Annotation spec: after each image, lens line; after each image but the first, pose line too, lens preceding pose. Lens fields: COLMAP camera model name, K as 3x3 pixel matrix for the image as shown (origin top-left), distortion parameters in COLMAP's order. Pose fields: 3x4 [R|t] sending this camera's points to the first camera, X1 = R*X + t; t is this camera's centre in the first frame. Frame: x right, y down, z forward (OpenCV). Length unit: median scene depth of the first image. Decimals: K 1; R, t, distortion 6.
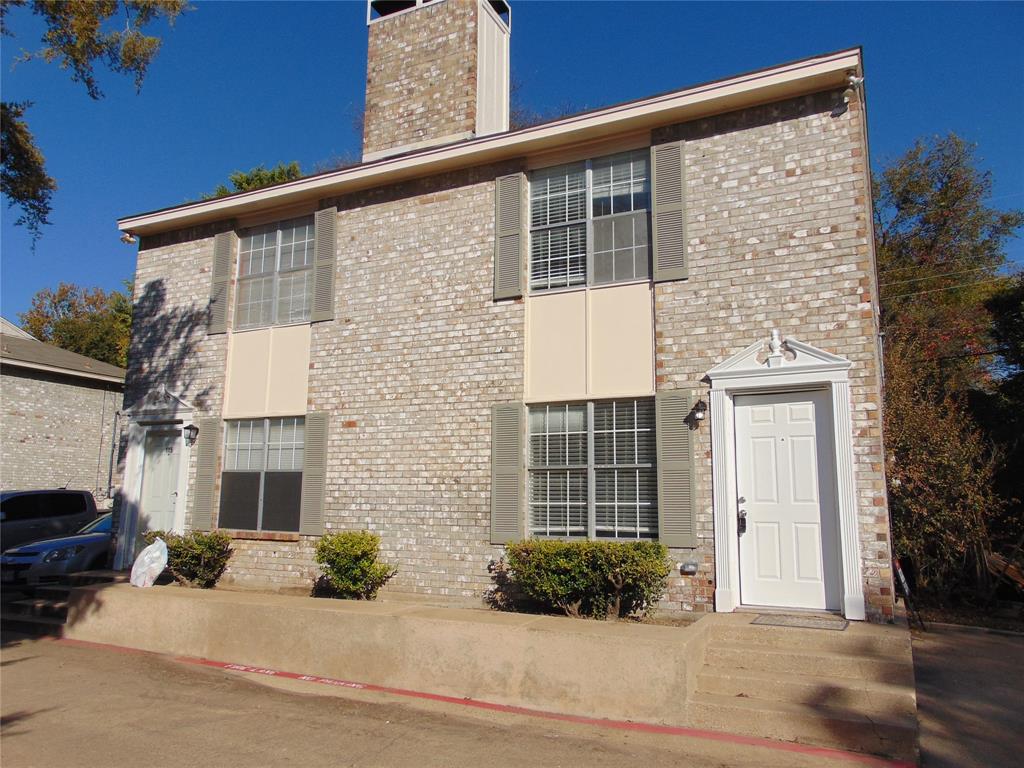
lens RADIAL K [[774.4, 0, 512.1], [0, 774.4, 389.0], [0, 0, 1]] dist [-0.025723, 0.073684]
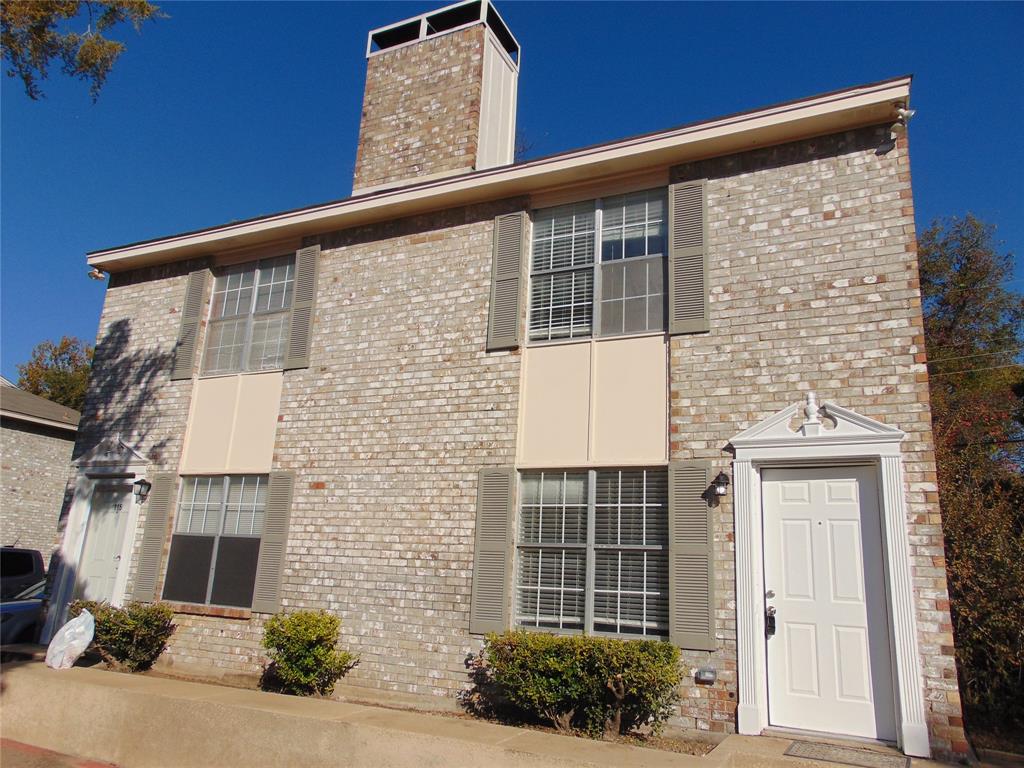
lens RADIAL K [[774.4, 0, 512.2], [0, 774.4, 388.0], [0, 0, 1]] dist [-0.025723, 0.073684]
pose [[0.999170, 0.040376, -0.005413, 0.012432], [-0.040709, 0.994563, -0.095848, 0.011635], [0.001513, 0.095989, 0.995381, 0.128402]]
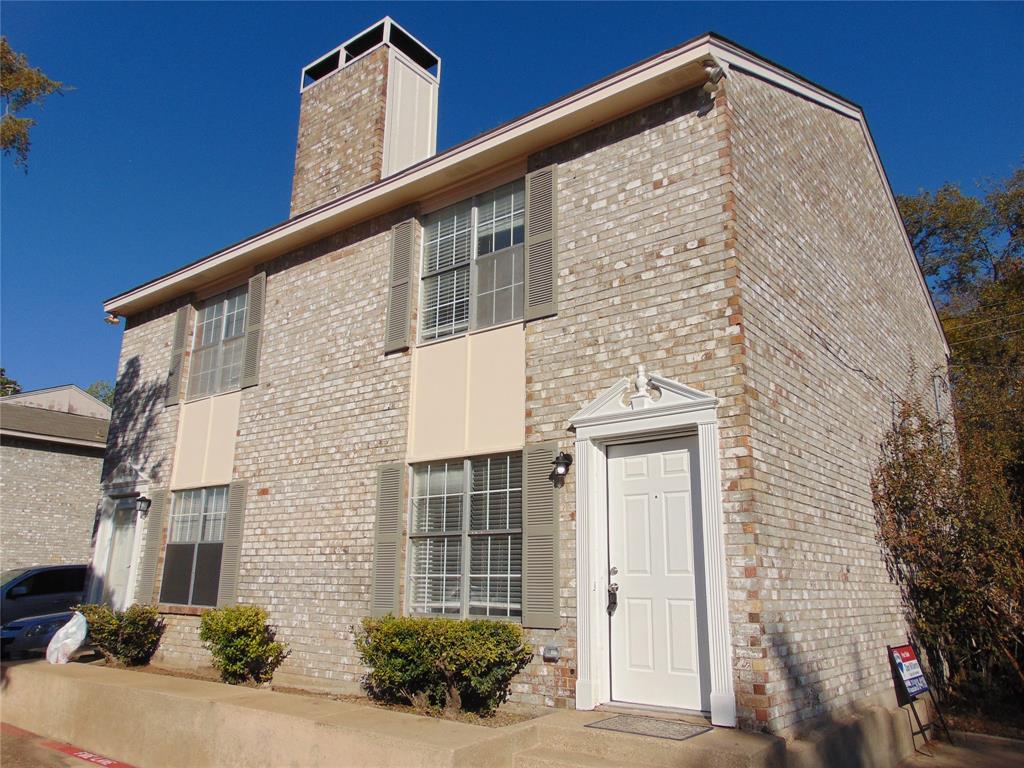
lens RADIAL K [[774.4, 0, 511.0], [0, 774.4, 388.9], [0, 0, 1]] dist [-0.025723, 0.073684]
pose [[0.979269, -0.047687, -0.196870, 0.315063], [0.028597, 0.994707, -0.098697, 0.024093], [0.200535, 0.091021, 0.975449, 0.128818]]
